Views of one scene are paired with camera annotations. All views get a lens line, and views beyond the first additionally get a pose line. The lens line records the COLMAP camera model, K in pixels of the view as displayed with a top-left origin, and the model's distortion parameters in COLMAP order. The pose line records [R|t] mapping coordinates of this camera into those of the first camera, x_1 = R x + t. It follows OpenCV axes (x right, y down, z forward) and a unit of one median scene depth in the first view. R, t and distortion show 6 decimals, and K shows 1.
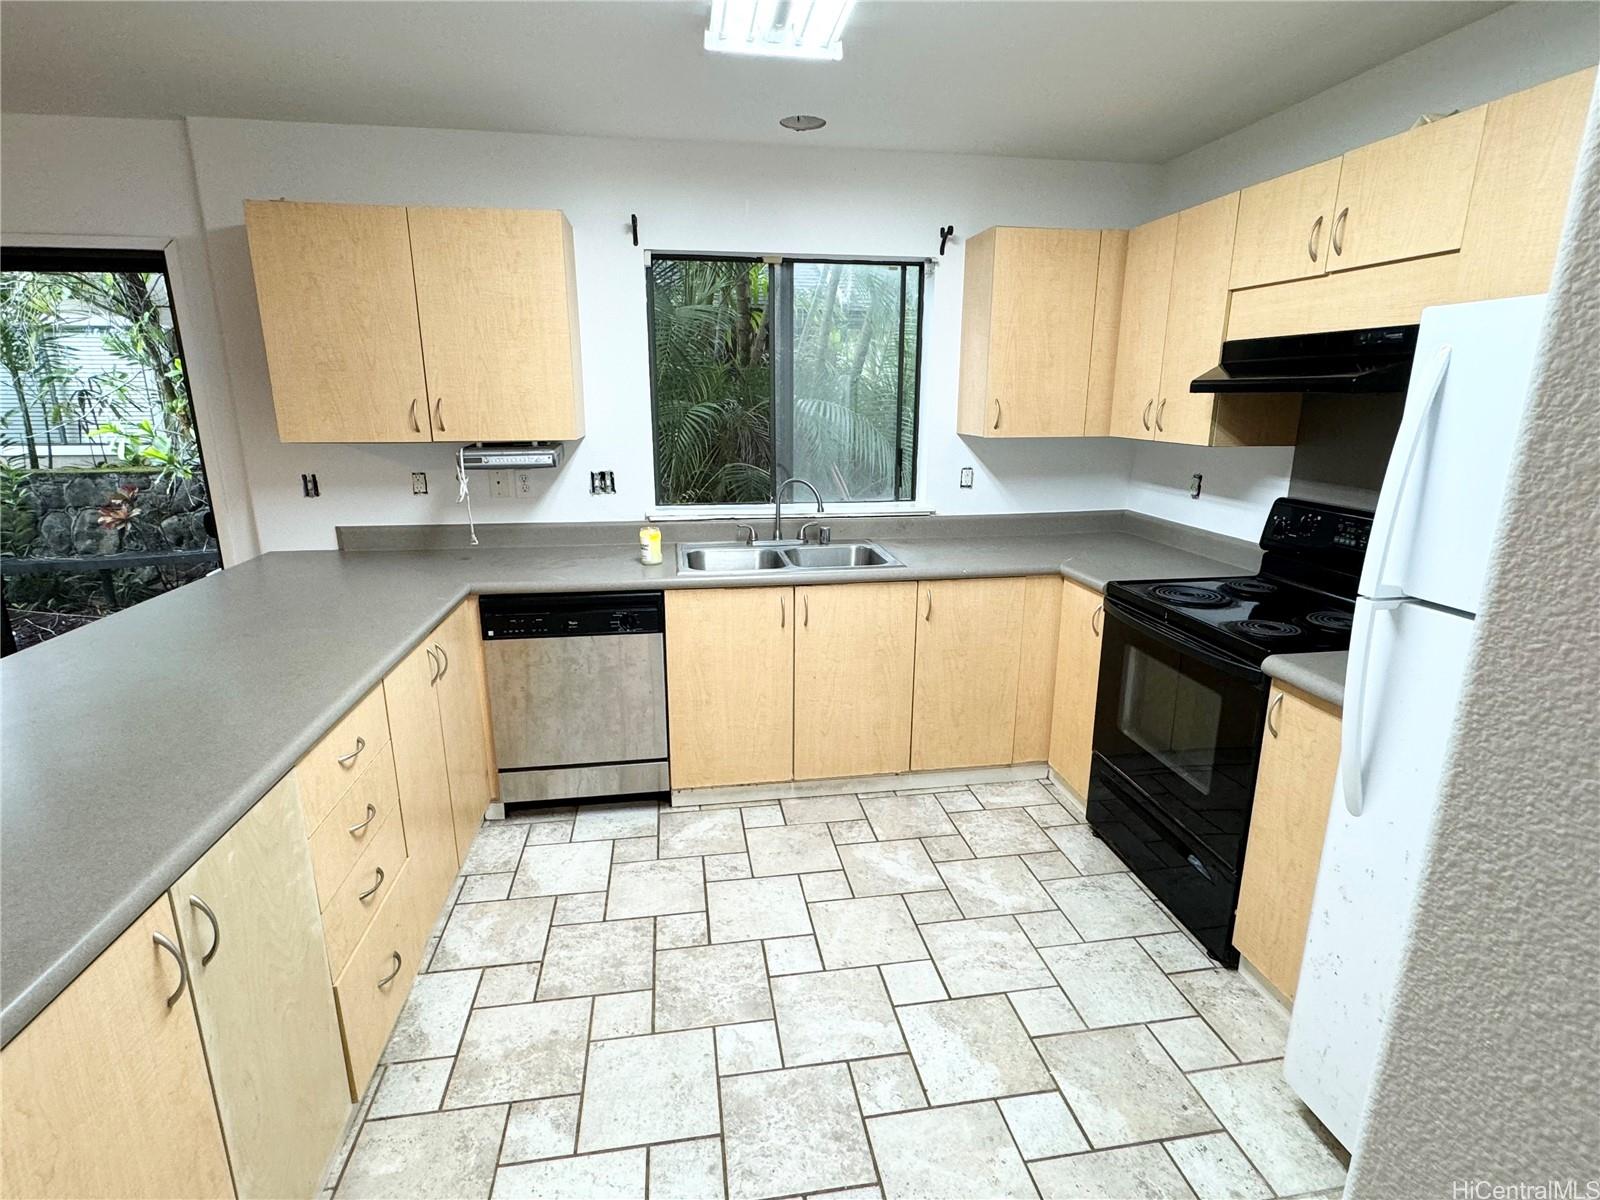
lens RADIAL K [[826.5, 0, 803.9], [0, 826.5, 602.7], [0, 0, 1]] dist [-0.001193, 0.001857]
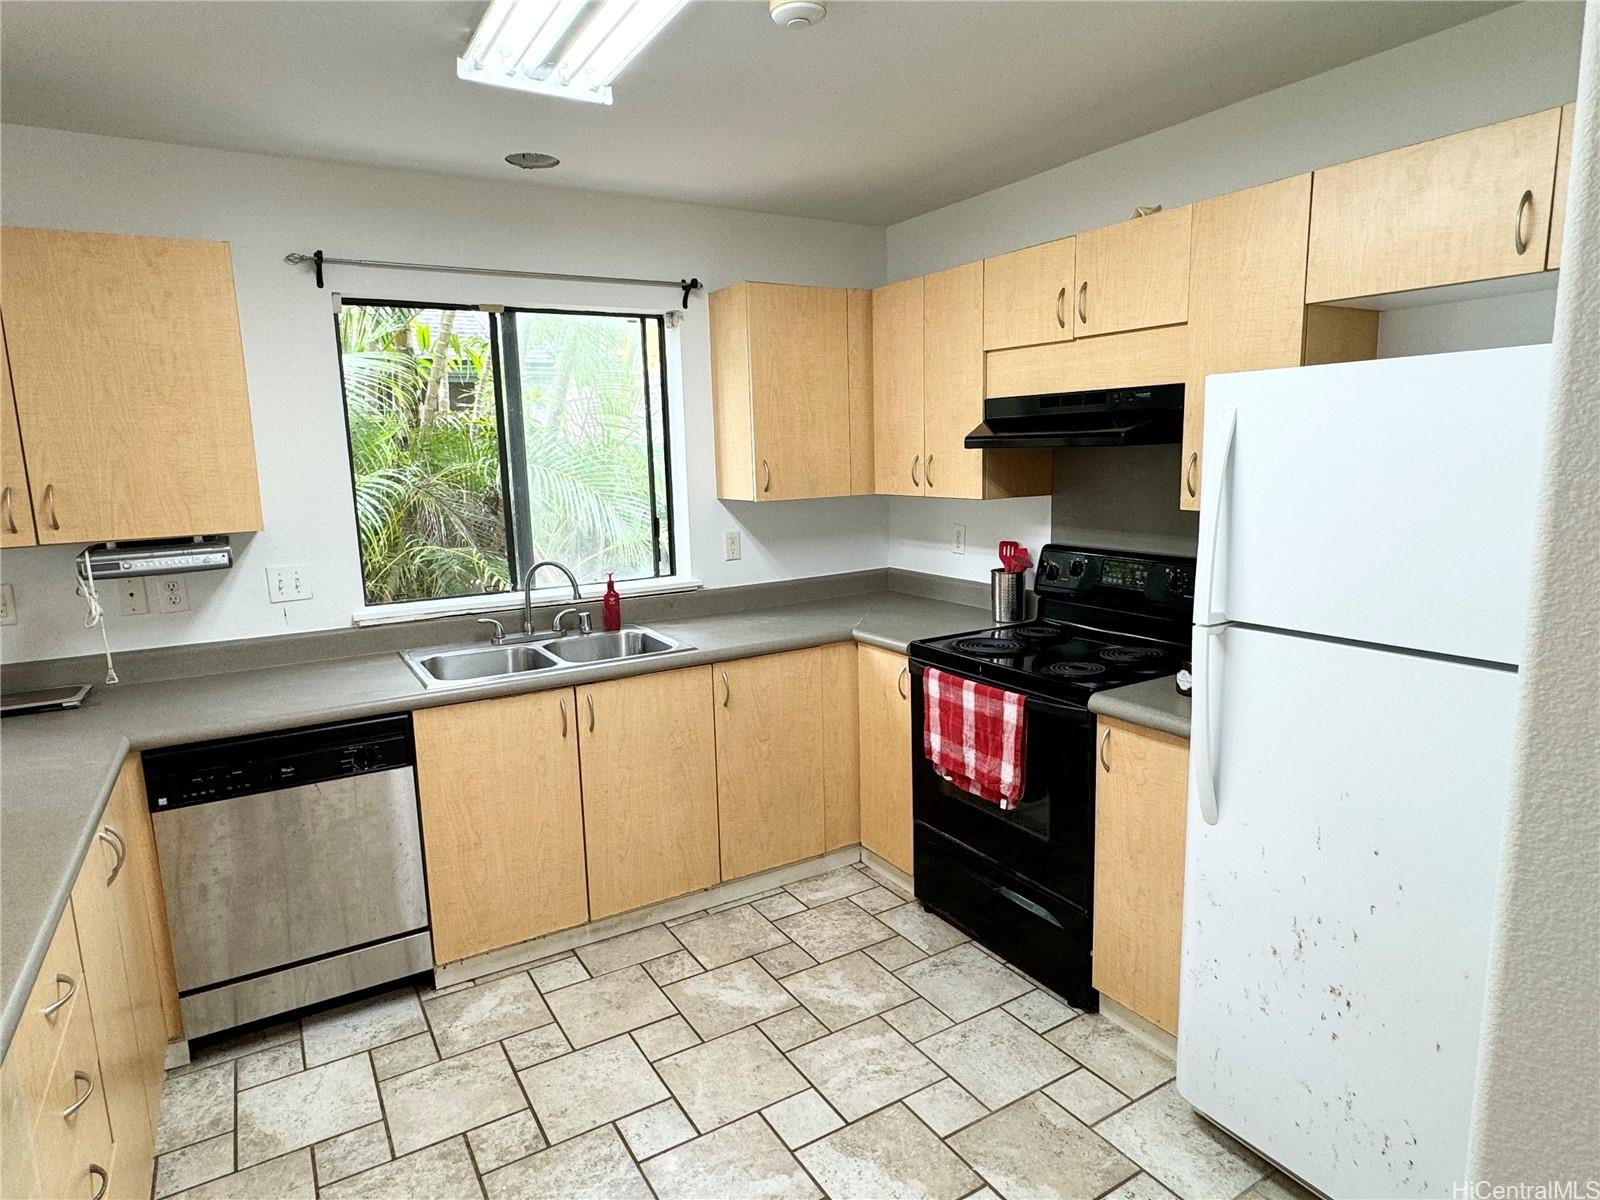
lens RADIAL K [[970.1, 0, 802.3], [0, 970.1, 597.8], [0, 0, 1]] dist [-0.002365, 0.004064]
pose [[0.921436, -0.086605, 0.378754, -0.177458], [0.122905, 0.989753, -0.072692, -0.009467], [-0.368577, 0.113532, 0.922638, -0.007524]]
